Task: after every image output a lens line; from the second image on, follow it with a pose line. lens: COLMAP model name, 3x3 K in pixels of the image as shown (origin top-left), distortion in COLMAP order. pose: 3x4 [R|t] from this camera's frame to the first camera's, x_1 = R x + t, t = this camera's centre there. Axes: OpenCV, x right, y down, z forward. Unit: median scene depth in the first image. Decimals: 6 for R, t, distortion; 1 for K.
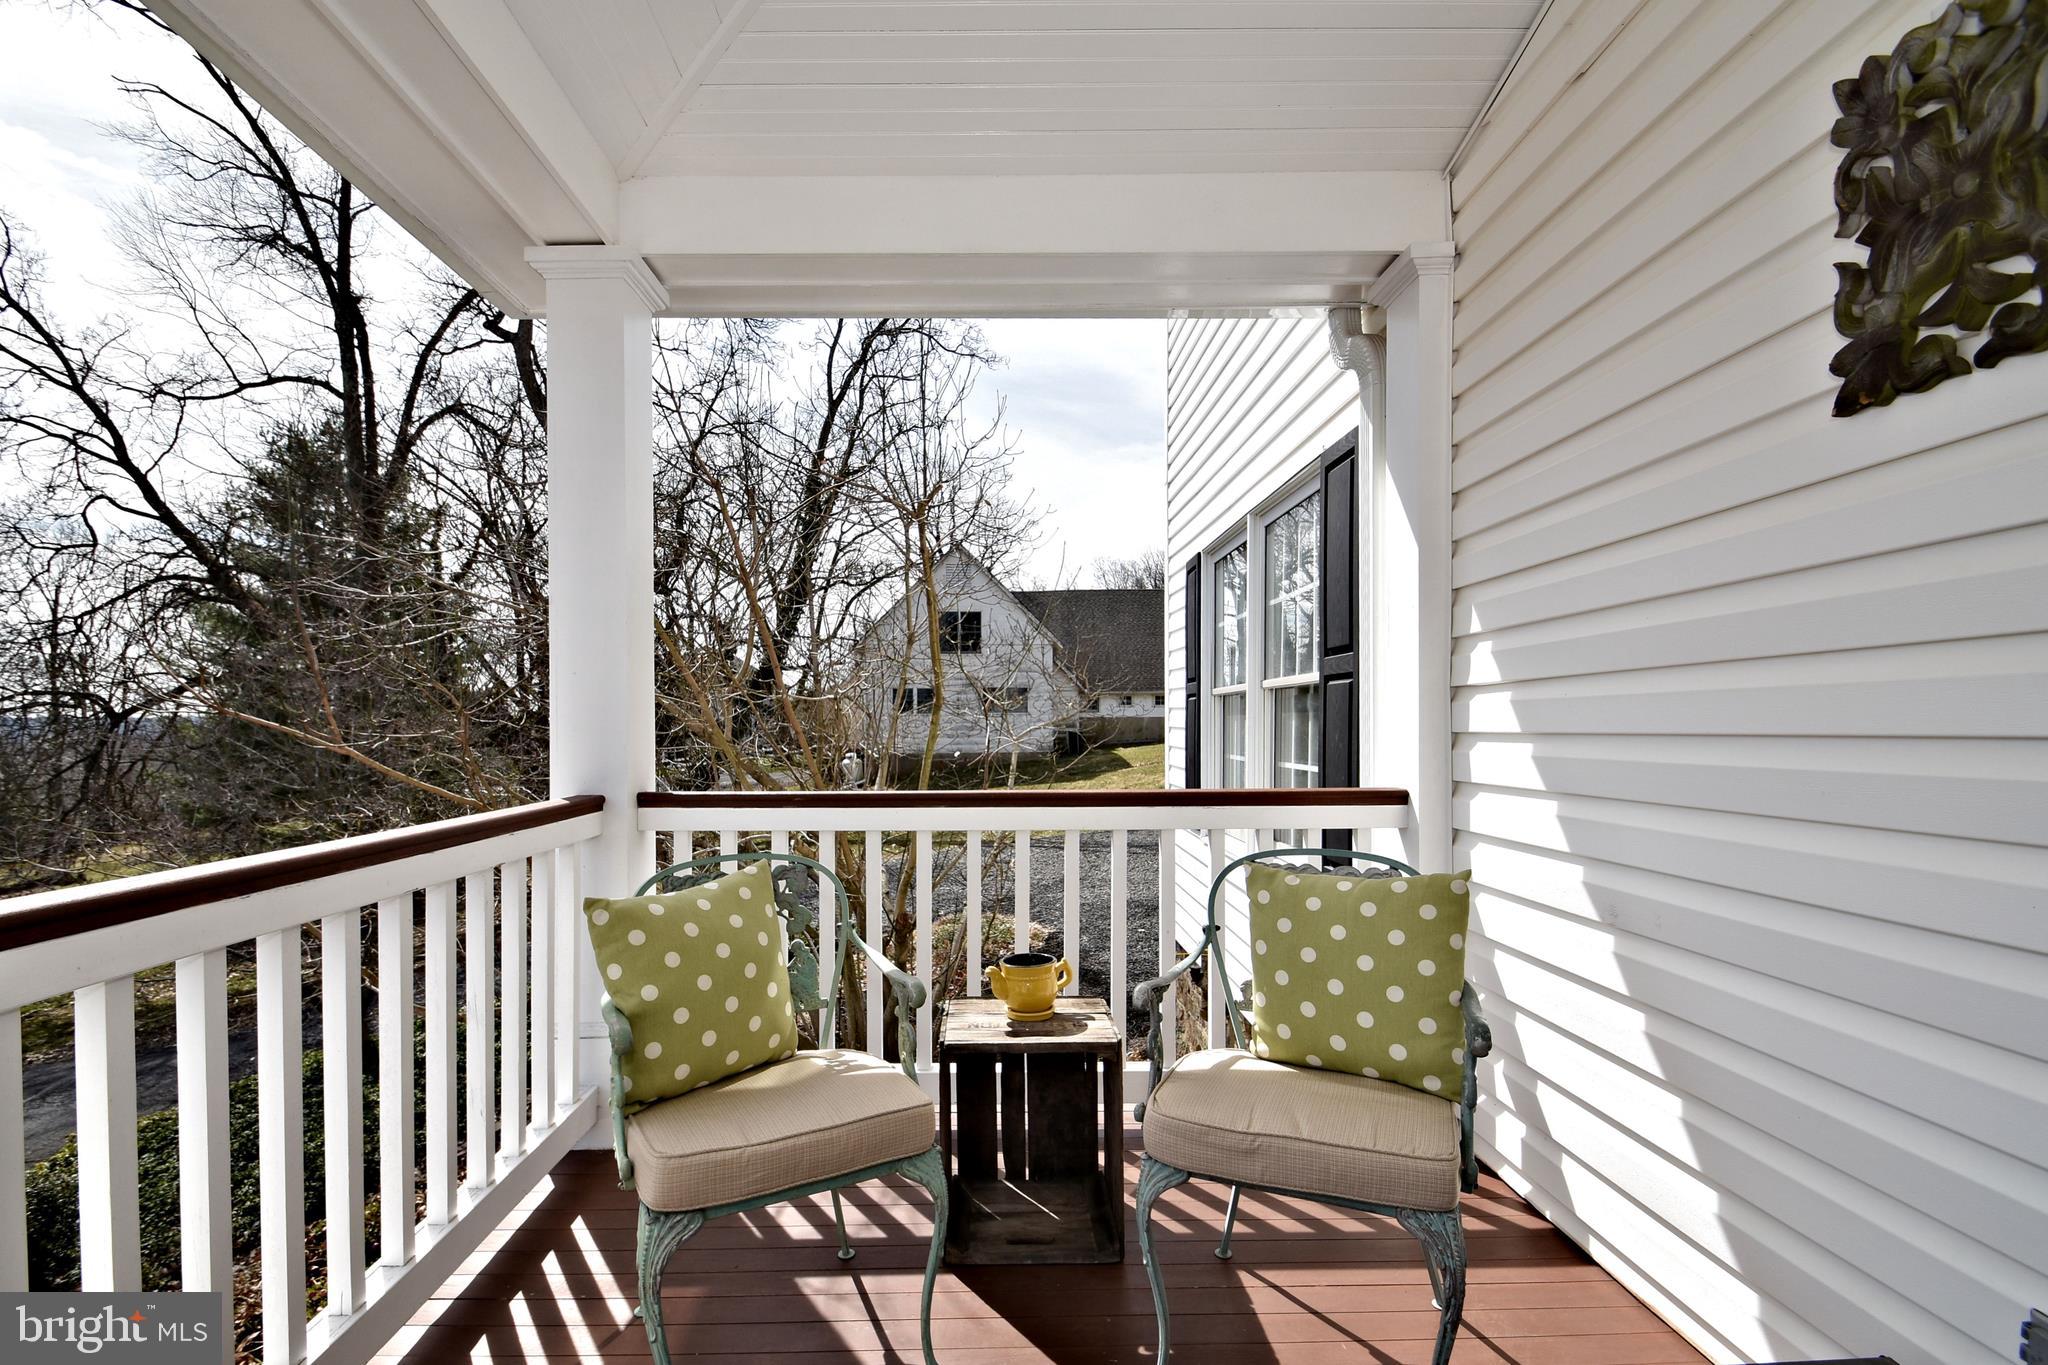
lens RADIAL K [[885.6, 0, 1015.0], [0, 885.6, 708.5], [0, 0, 1]] dist [0.016600, -0.009983]
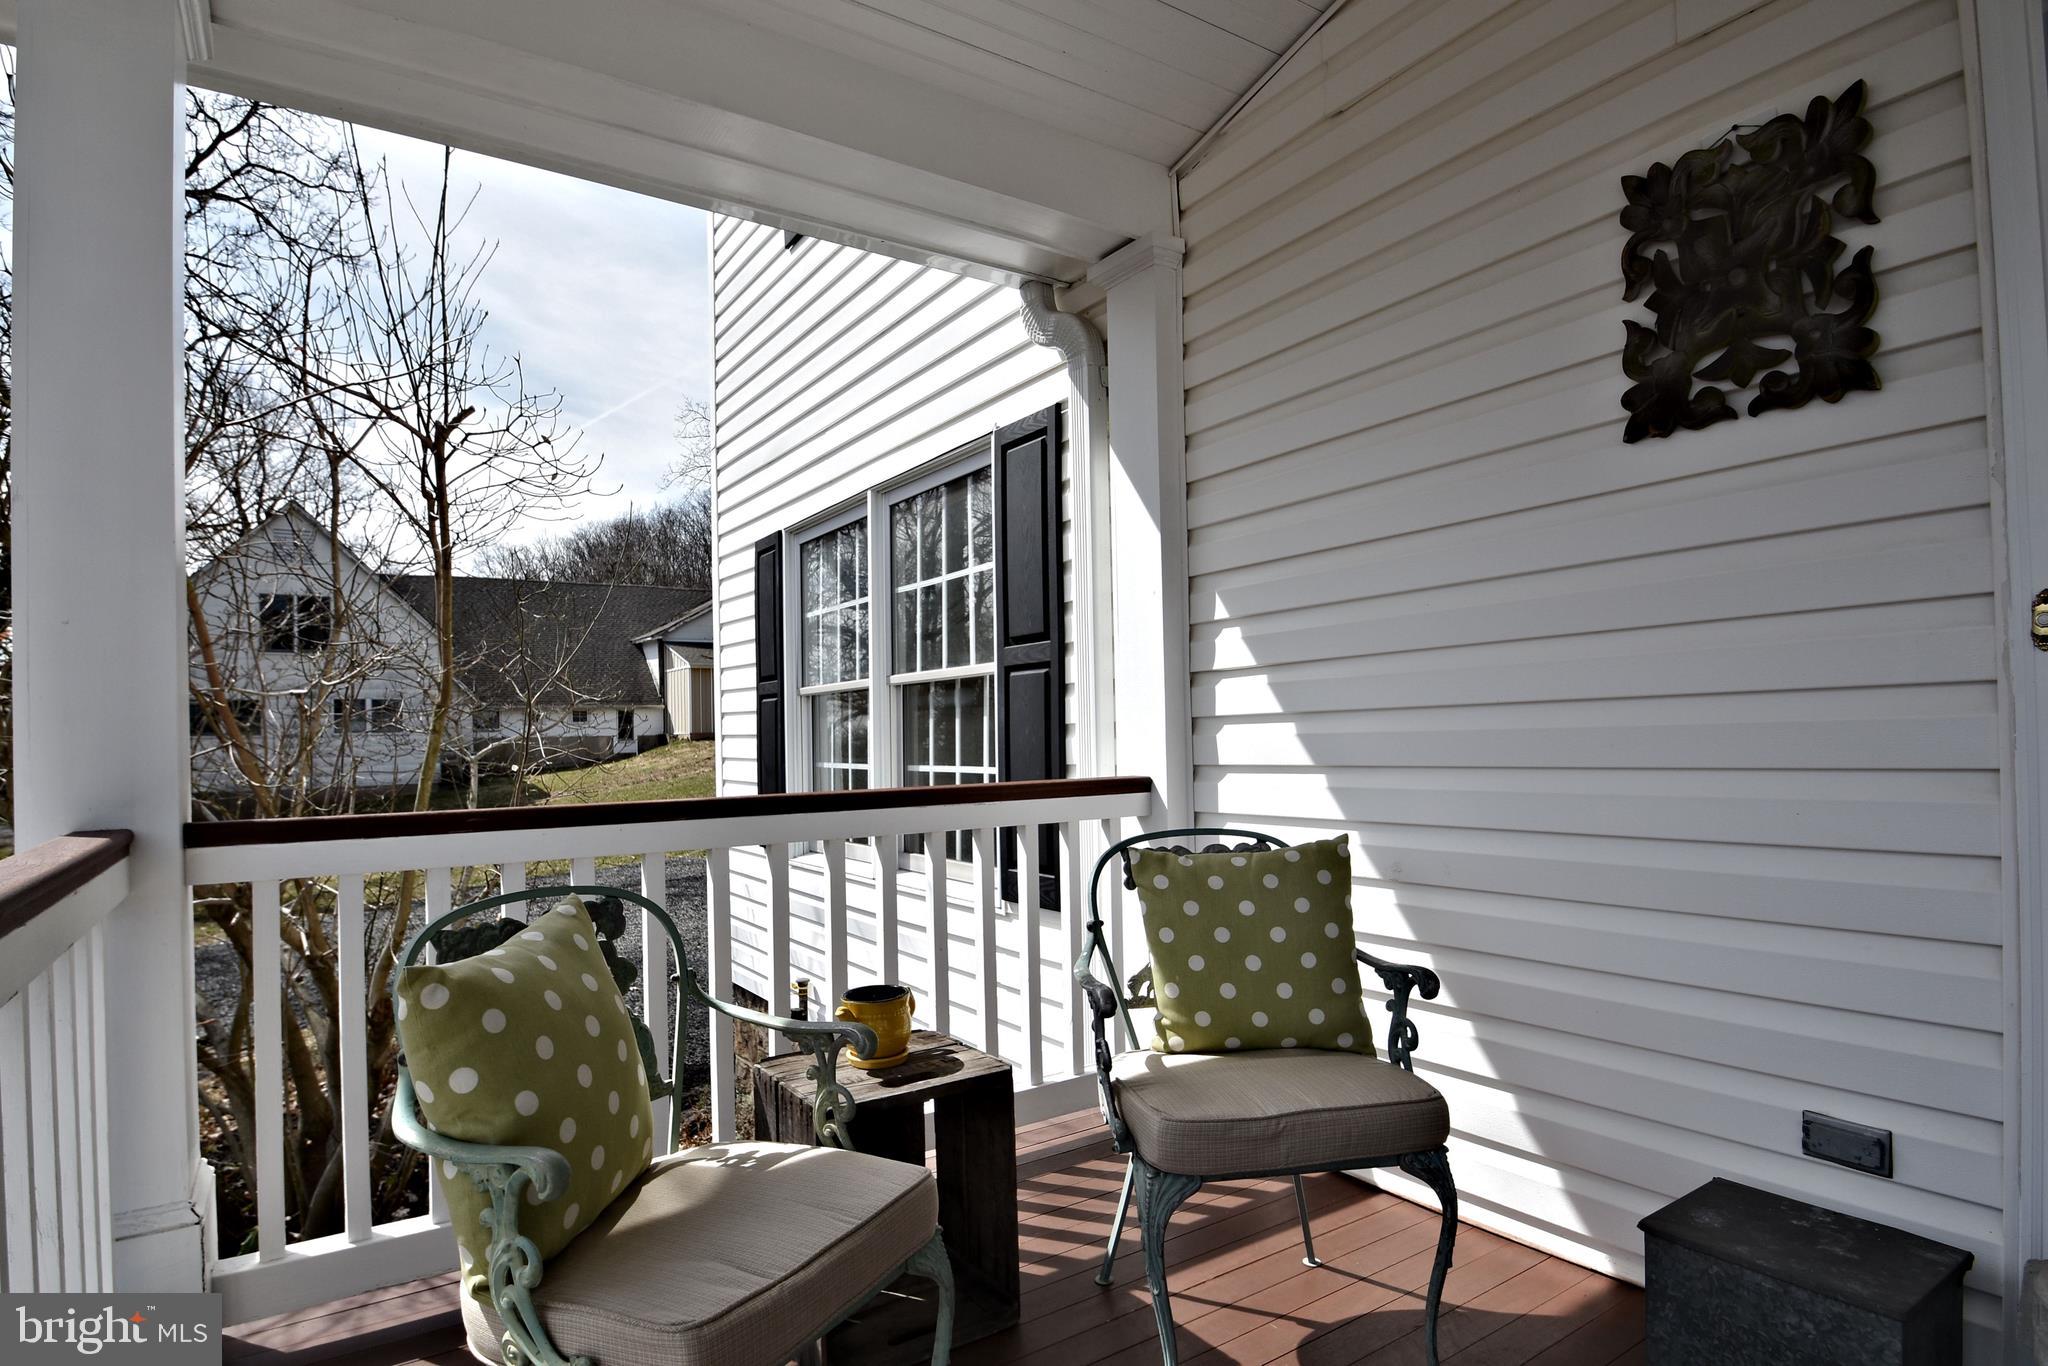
lens RADIAL K [[1018.9, 0, 974.0], [0, 1018.9, 706.3], [0, 0, 1]] dist [0.000292, -0.000240]
pose [[0.867099, -0.003307, 0.498125, -0.432236], [0.011932, 0.999829, -0.014132, 0.039326], [-0.497993, 0.018197, 0.866990, 0.160818]]
